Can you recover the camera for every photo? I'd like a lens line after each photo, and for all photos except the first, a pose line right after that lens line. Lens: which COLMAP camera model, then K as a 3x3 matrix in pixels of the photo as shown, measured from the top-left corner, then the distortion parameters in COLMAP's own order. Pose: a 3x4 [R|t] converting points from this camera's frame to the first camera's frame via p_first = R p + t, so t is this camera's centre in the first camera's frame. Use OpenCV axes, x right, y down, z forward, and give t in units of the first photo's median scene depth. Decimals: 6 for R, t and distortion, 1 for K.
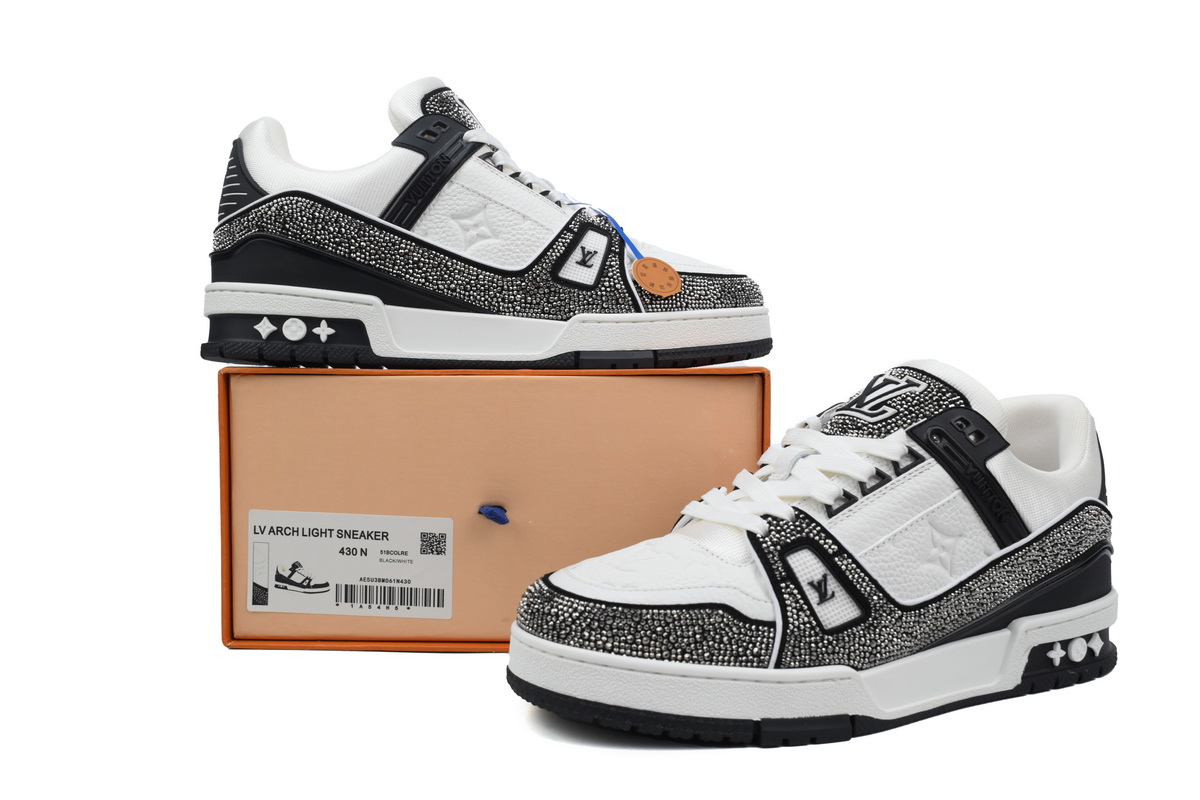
lens RADIAL K [[1022.7, 0, 600.0], [0, 1022.7, 400.0], [0, 0, 1]] dist [0.003837, 0.001124]
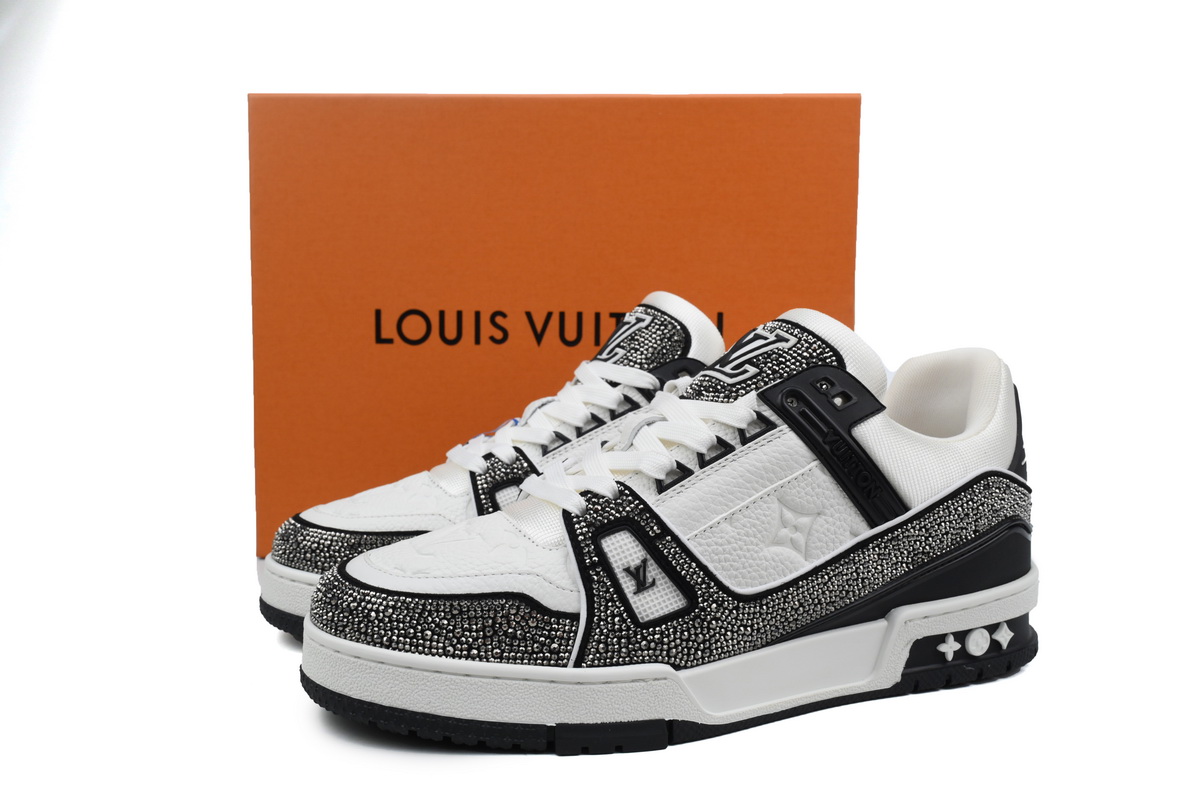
lens RADIAL K [[1022.7, 0, 600.0], [0, 1022.7, 400.0], [0, 0, 1]] dist [0.003837, 0.001124]
pose [[0.995624, -0.012132, -0.092664, 0.258421], [0.015886, 0.999078, 0.039886, -0.001109], [0.092095, -0.041184, 0.994898, 0.129378]]
